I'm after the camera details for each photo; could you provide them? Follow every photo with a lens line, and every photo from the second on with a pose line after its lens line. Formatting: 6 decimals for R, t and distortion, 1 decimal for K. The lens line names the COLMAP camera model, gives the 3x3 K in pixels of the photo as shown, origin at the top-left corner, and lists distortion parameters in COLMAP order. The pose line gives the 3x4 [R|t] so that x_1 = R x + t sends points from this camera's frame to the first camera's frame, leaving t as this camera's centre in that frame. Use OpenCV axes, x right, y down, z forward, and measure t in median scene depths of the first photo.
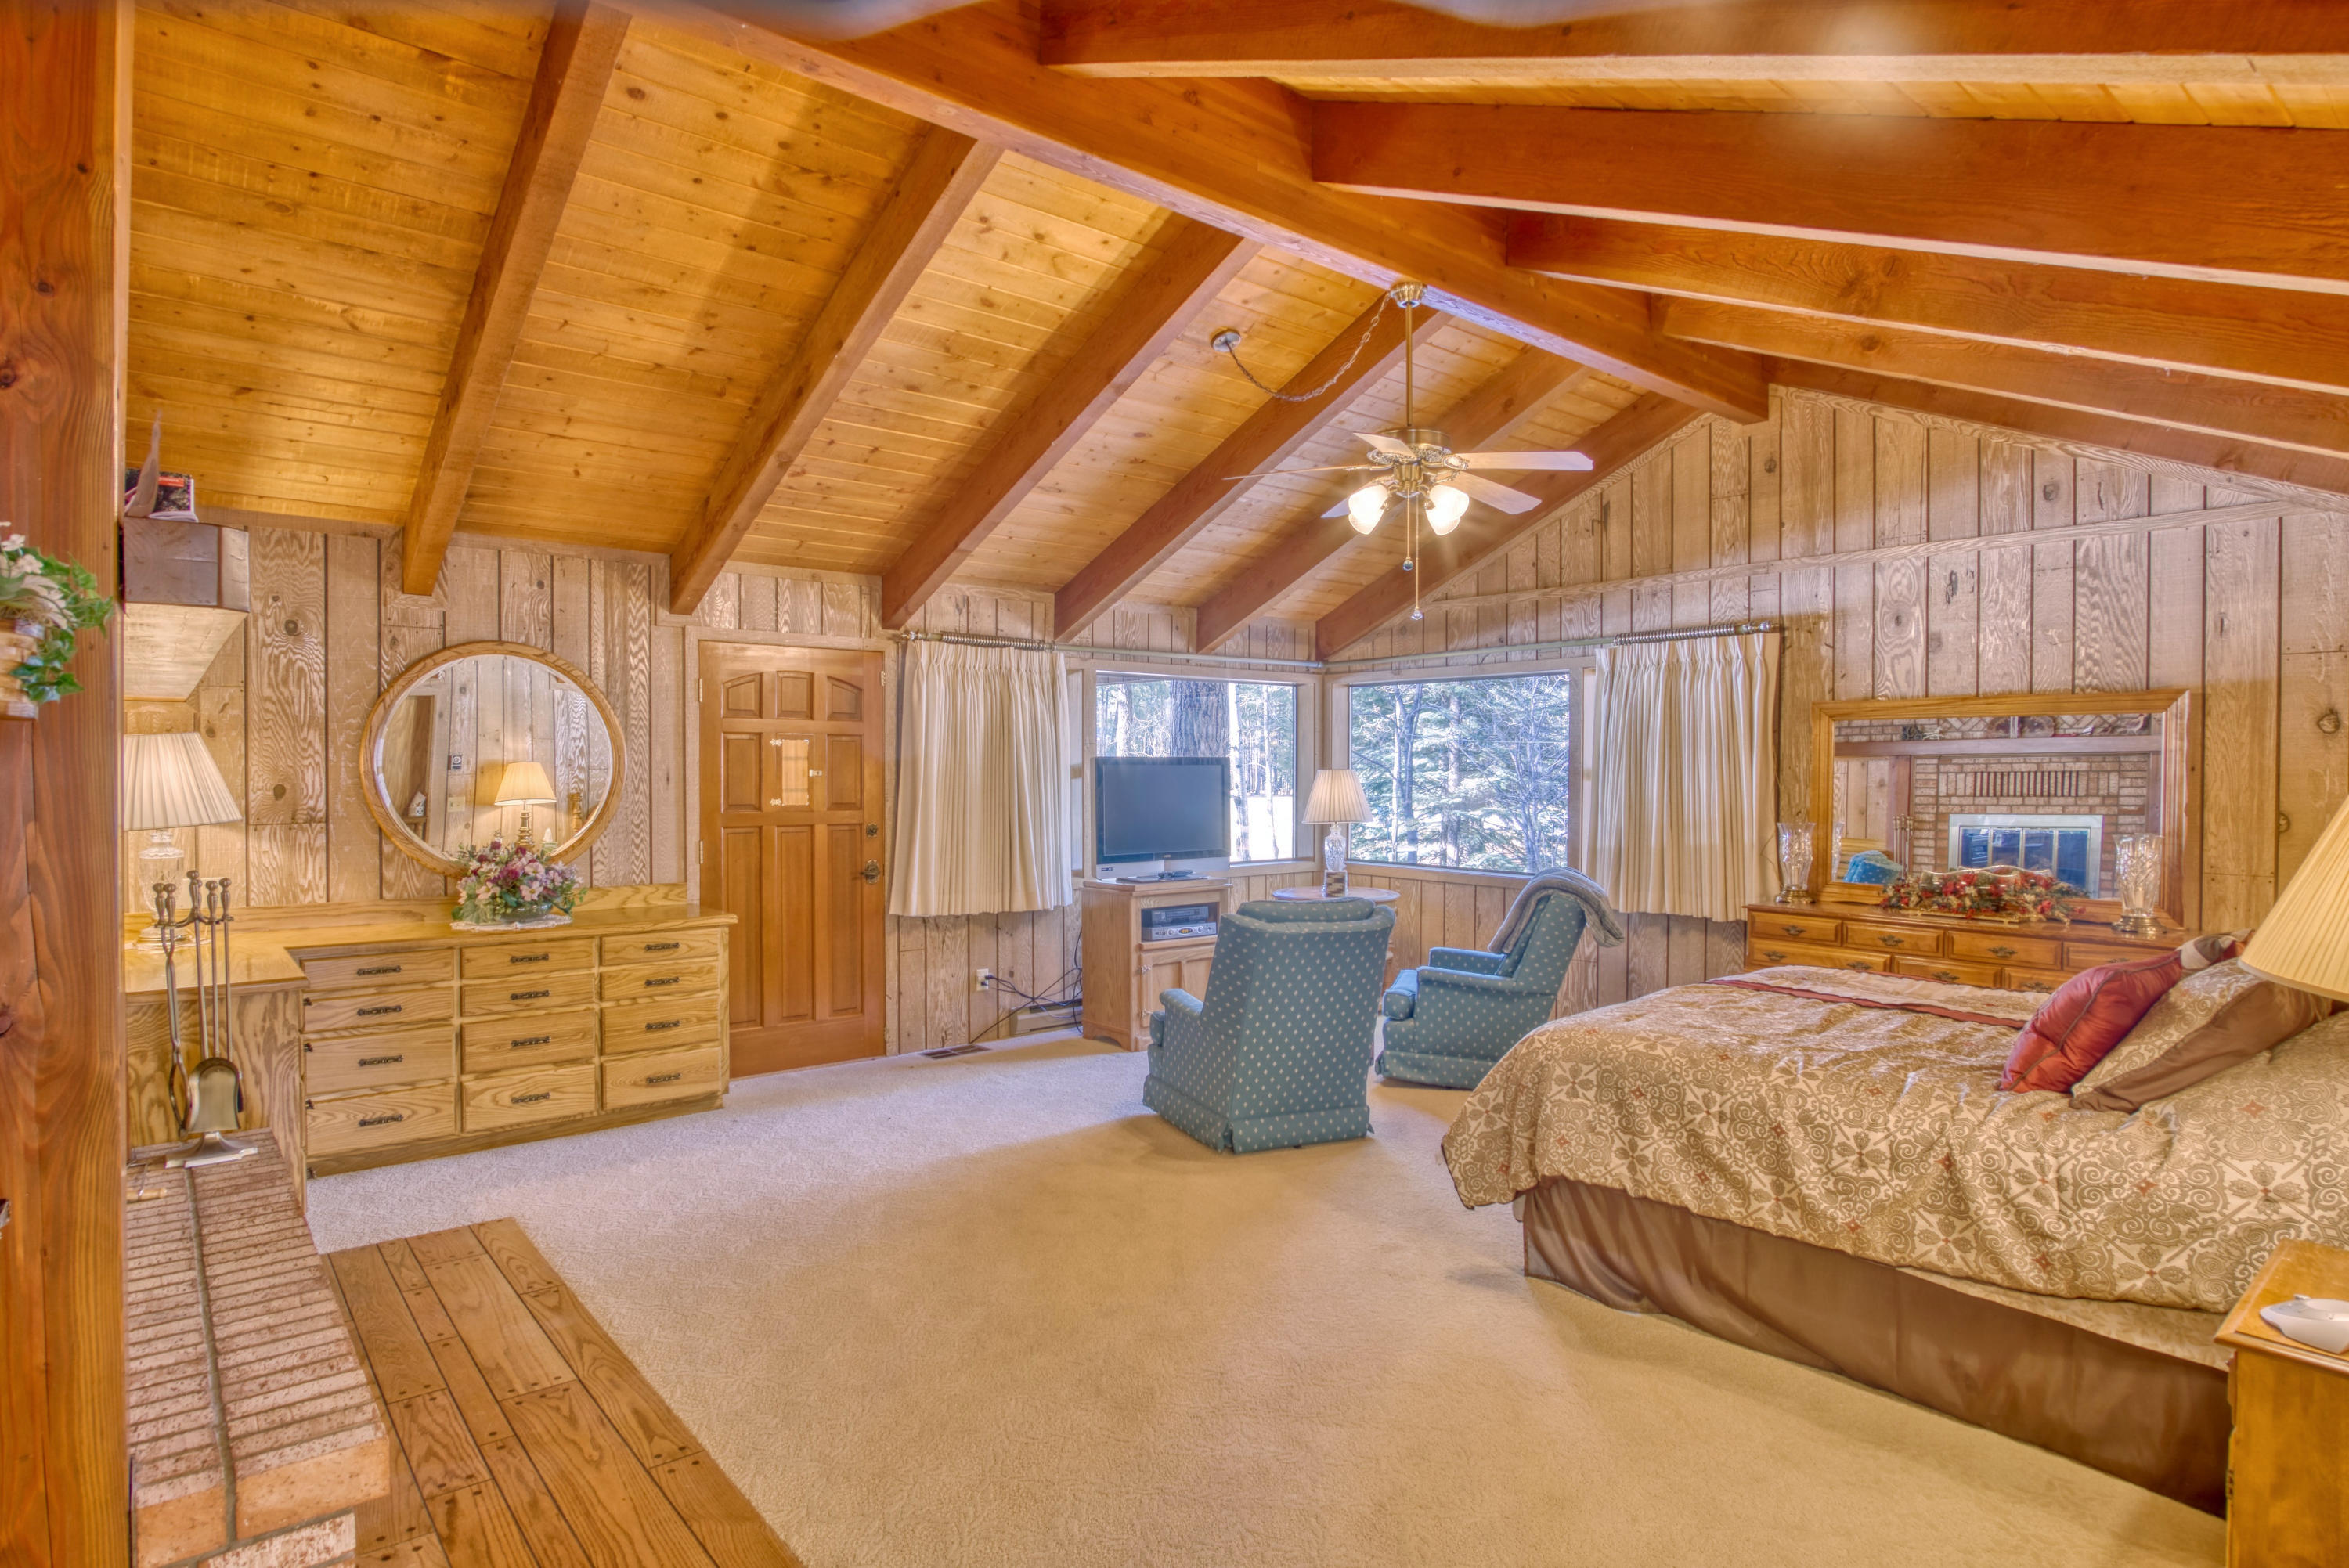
lens RADIAL K [[1255.8, 0, 1173.9], [0, 1255.8, 782.7], [0, 0, 1]] dist [-0.025185, 0.003777]
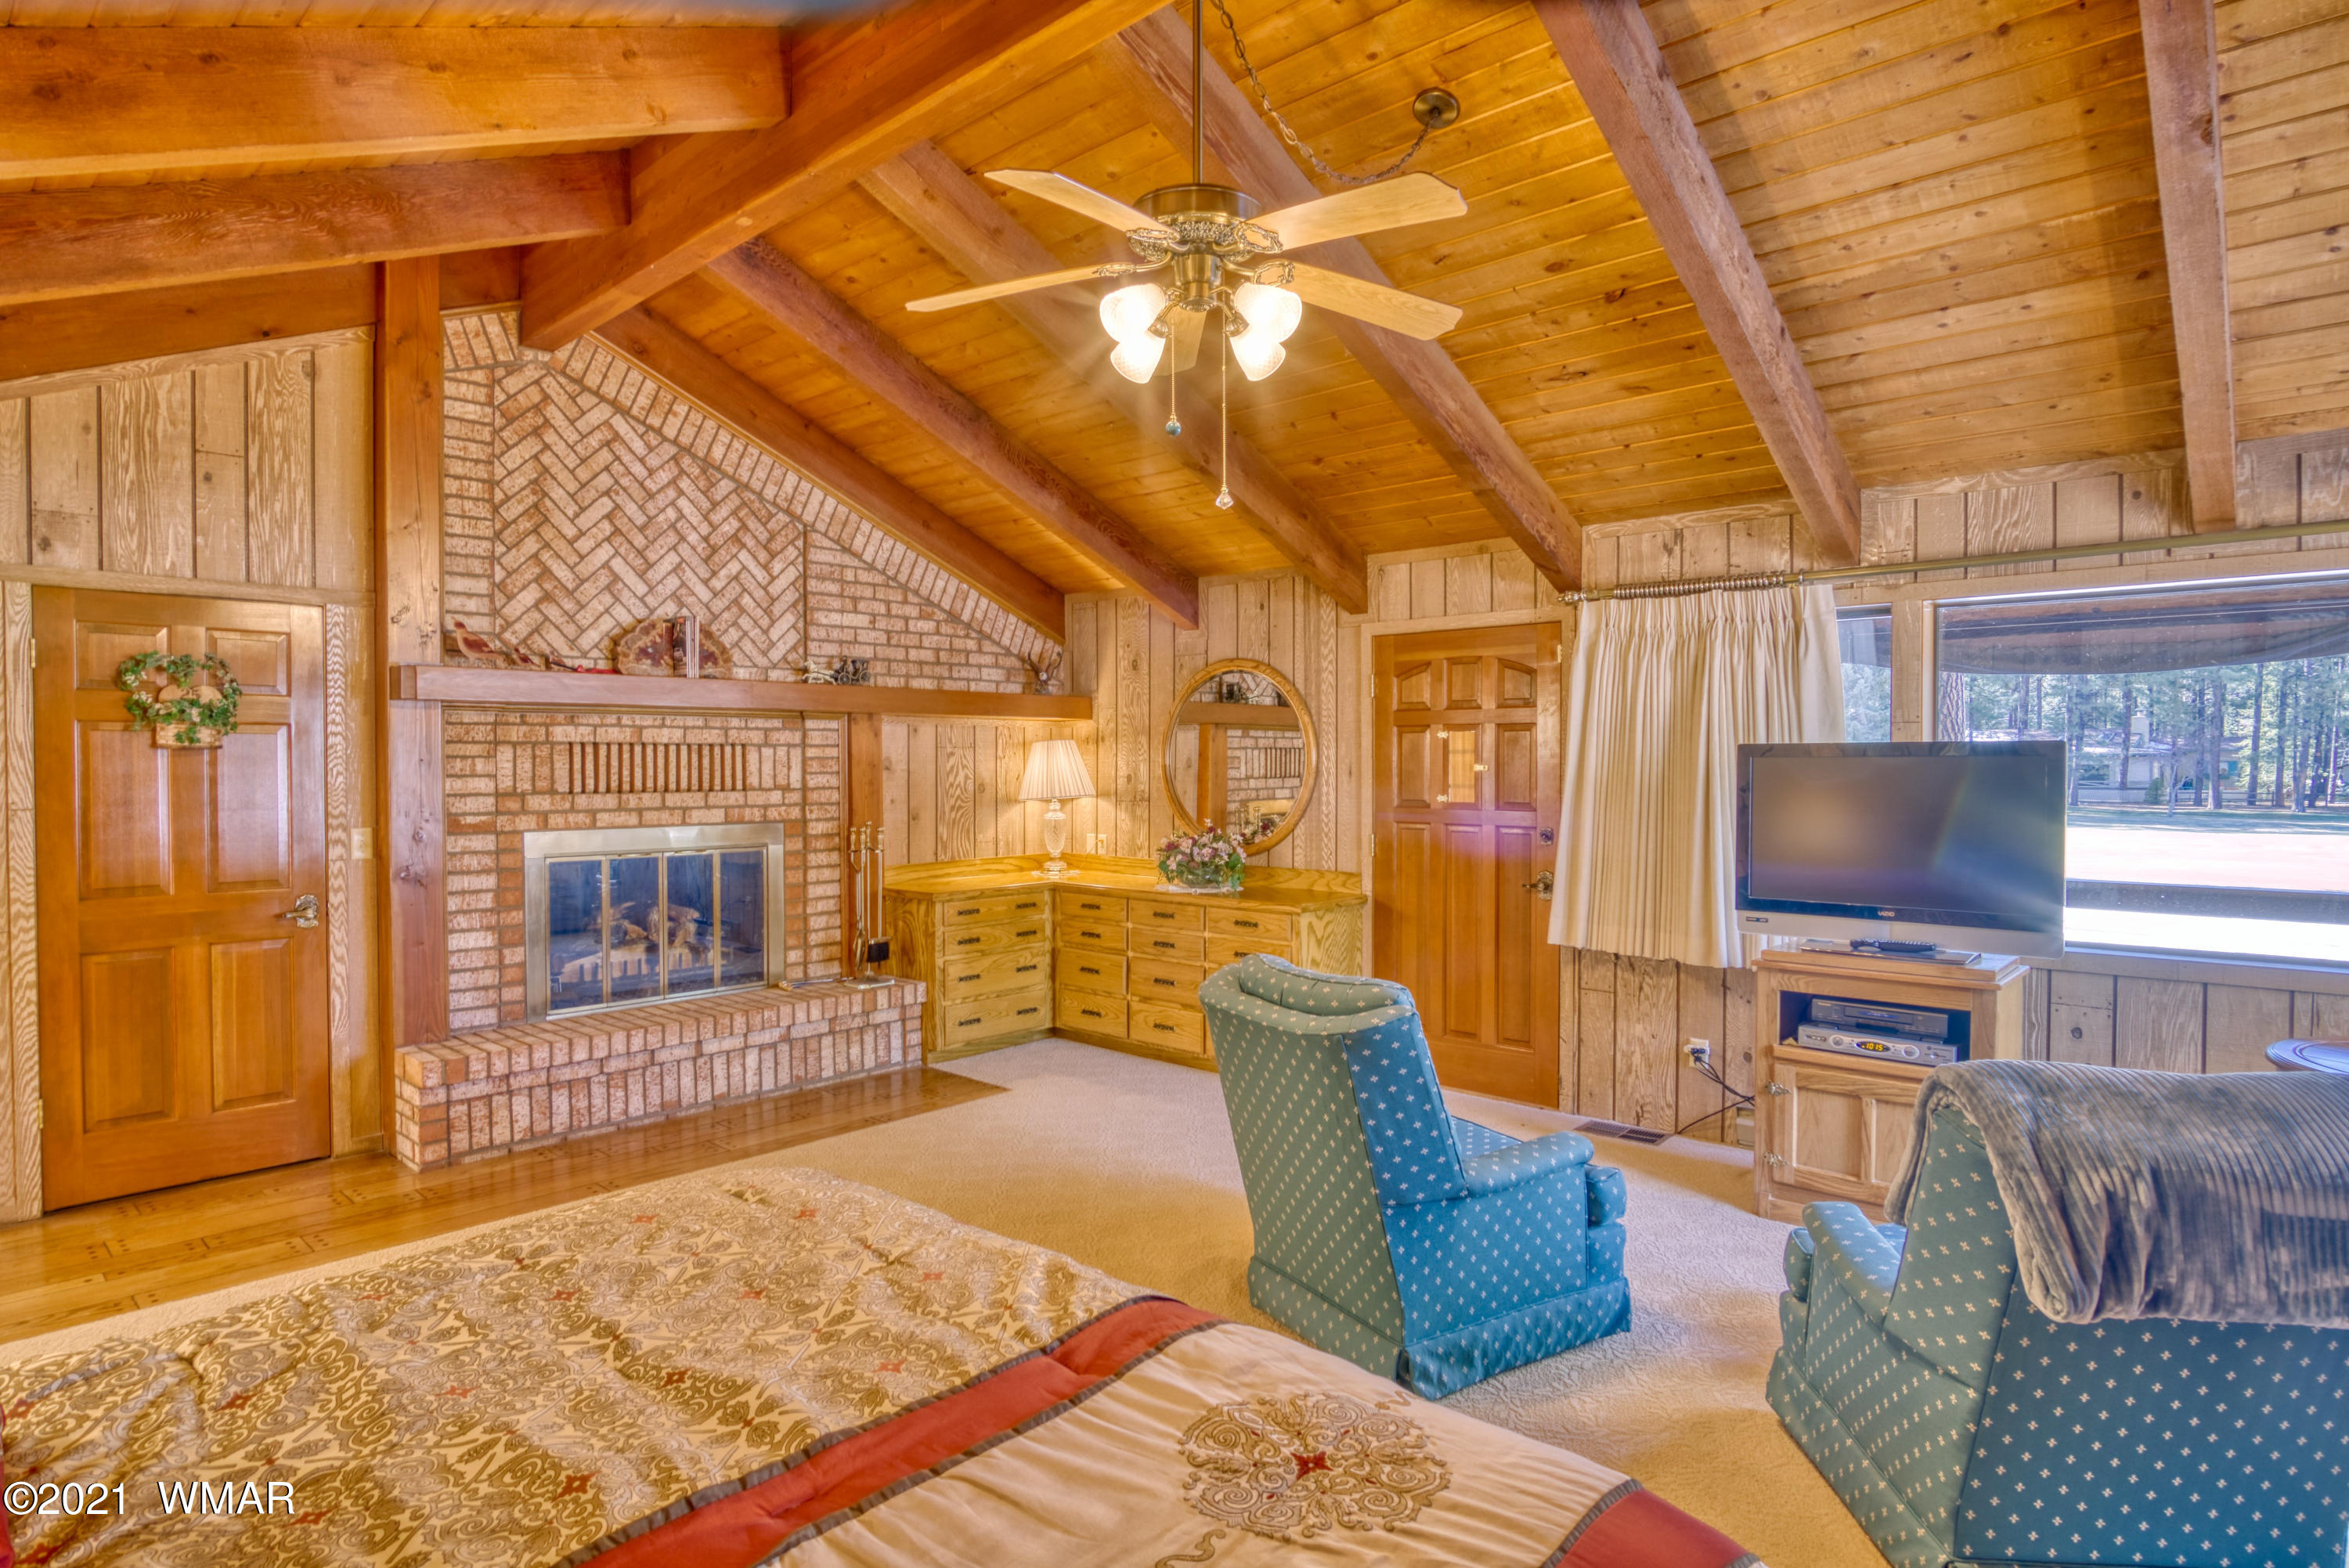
lens RADIAL K [[1255.8, 0, 1173.4], [0, 1255.8, 777.1], [0, 0, 1]] dist [-0.025185, 0.003777]
pose [[0.135581, 0.010635, -0.990709, 0.566803], [-0.010740, 0.999899, 0.009264, -0.006766], [0.990708, 0.009385, 0.135681, 0.652946]]
